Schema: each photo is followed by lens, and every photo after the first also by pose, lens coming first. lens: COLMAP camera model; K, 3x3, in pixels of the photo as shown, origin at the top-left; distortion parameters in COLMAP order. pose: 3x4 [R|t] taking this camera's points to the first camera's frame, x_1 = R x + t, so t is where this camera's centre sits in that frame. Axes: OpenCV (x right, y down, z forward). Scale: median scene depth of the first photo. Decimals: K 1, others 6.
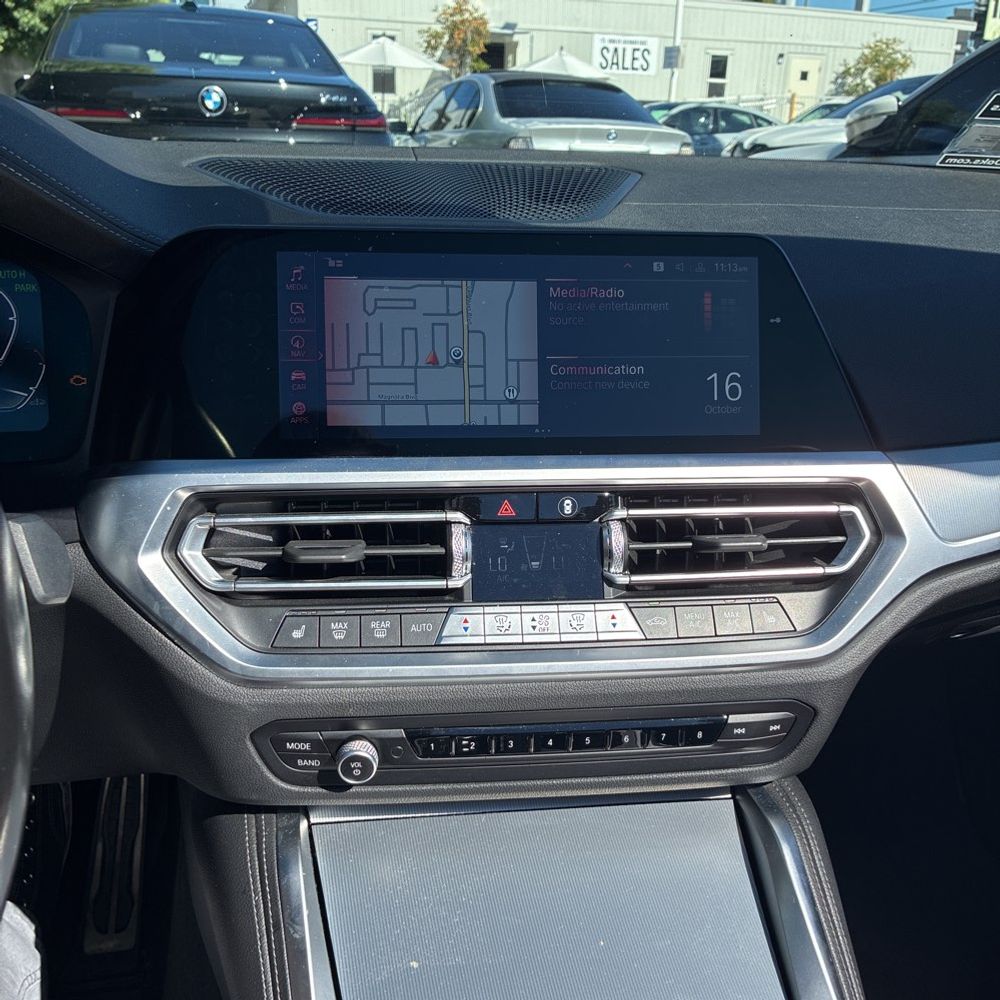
lens RADIAL K [[1023.5, 0, 490.2], [0, 1023.5, 500.4], [0, 0, 1]] dist [0.024332, 0.000000]
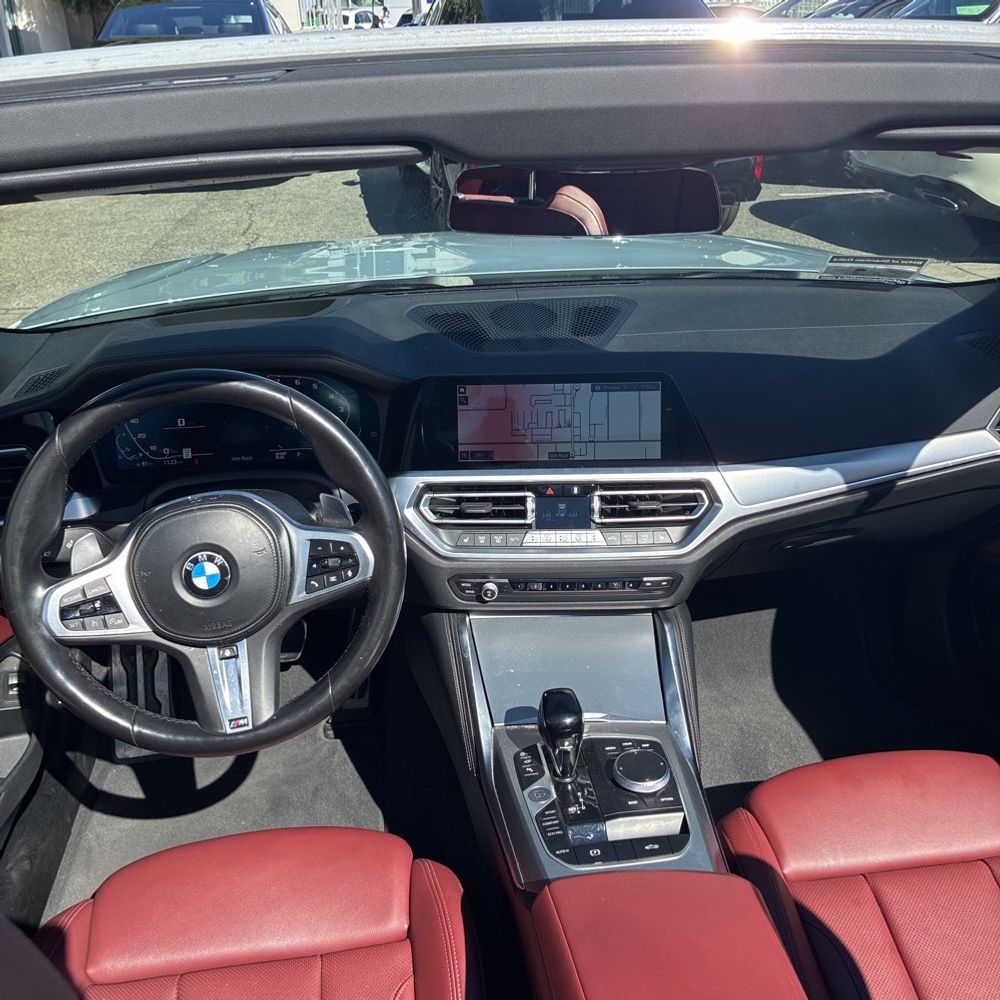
lens RADIAL K [[1023.5, 0, 500.6], [0, 1023.5, 501.3], [0, 0, 1]] dist [0.024332, 0.000000]
pose [[0.991259, 0.007202, -0.131732, 0.220567], [-0.000150, 0.998570, 0.053463, -0.097423], [0.131929, -0.052976, 0.989843, -1.424868]]
